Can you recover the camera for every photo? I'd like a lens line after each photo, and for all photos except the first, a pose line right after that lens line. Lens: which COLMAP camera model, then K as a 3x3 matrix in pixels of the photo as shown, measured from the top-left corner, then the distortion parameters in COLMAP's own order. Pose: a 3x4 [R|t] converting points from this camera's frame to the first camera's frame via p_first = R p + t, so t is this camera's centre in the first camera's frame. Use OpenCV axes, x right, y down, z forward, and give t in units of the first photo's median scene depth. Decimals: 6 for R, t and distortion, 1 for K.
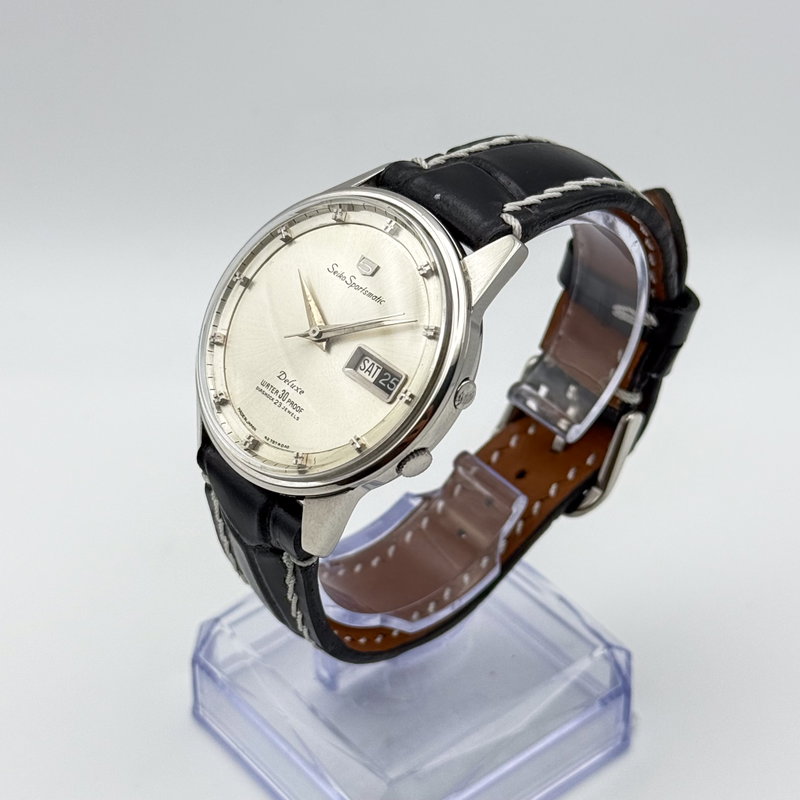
lens RADIAL K [[1875.7, 0, 396.8], [0, 1875.7, 401.9], [0, 0, 1]] dist [0.490361, 0.000000]
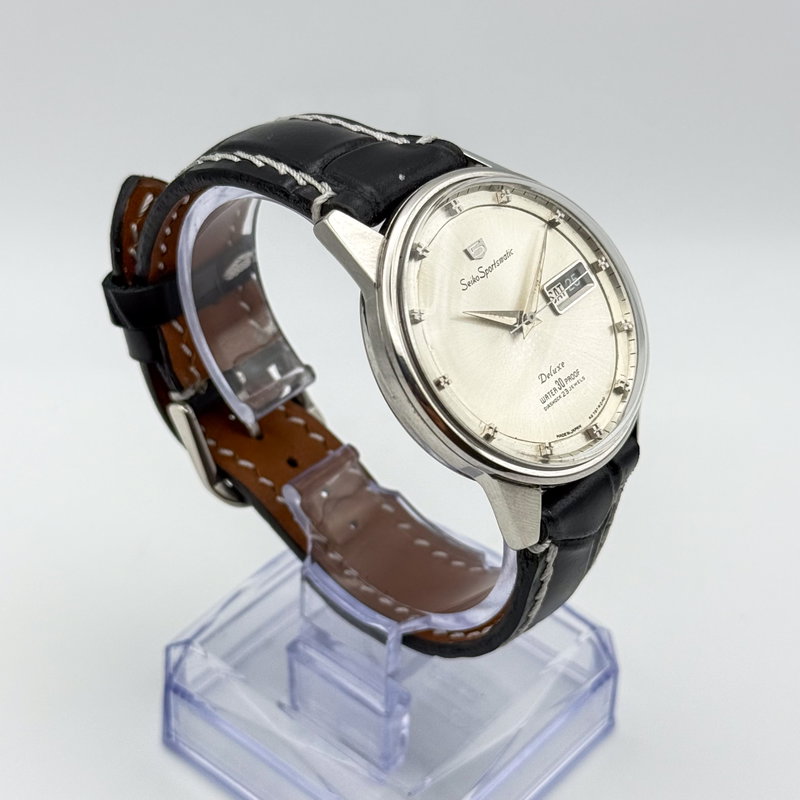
lens RADIAL K [[1875.7, 0, 397.0], [0, 1875.7, 395.8], [0, 0, 1]] dist [0.490361, 0.000000]
pose [[-0.159873, -0.625339, 0.763801, -0.787320], [0.588055, 0.561142, 0.582505, -0.611370], [-0.792863, 0.542284, 0.278022, 0.793971]]
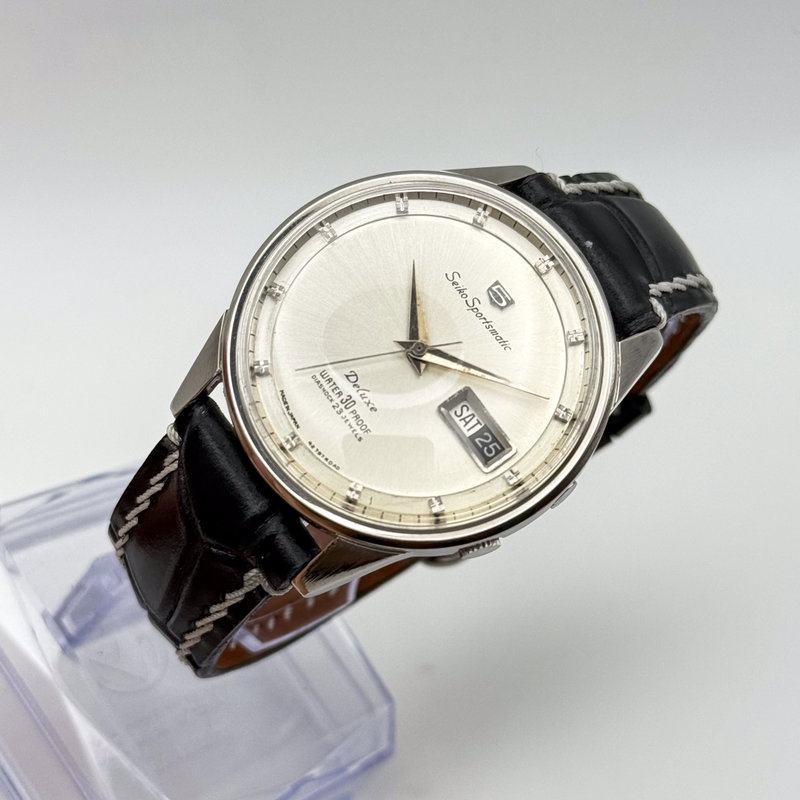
lens RADIAL K [[1875.7, 0, 396.3], [0, 1875.7, 406.7], [0, 0, 1]] dist [0.490361, 0.000000]
pose [[0.827957, 0.344222, 0.442716, -0.397326], [-0.398674, 0.916499, 0.032993, -0.036361], [-0.394392, -0.203816, 0.896054, 0.264960]]
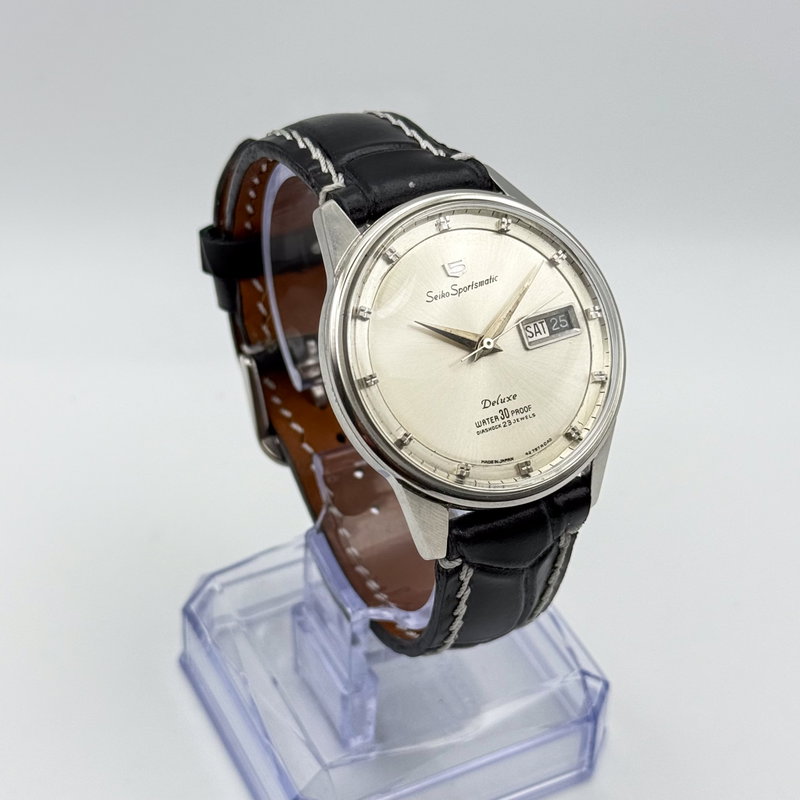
lens RADIAL K [[1875.7, 0, 400.4], [0, 1875.7, 399.5], [0, 0, 1]] dist [0.490361, 0.000000]
pose [[0.232721, -0.614226, 0.754034, -0.810645], [0.580054, 0.709986, 0.399321, -0.433856], [-0.780627, 0.344450, 0.521513, 0.518834]]
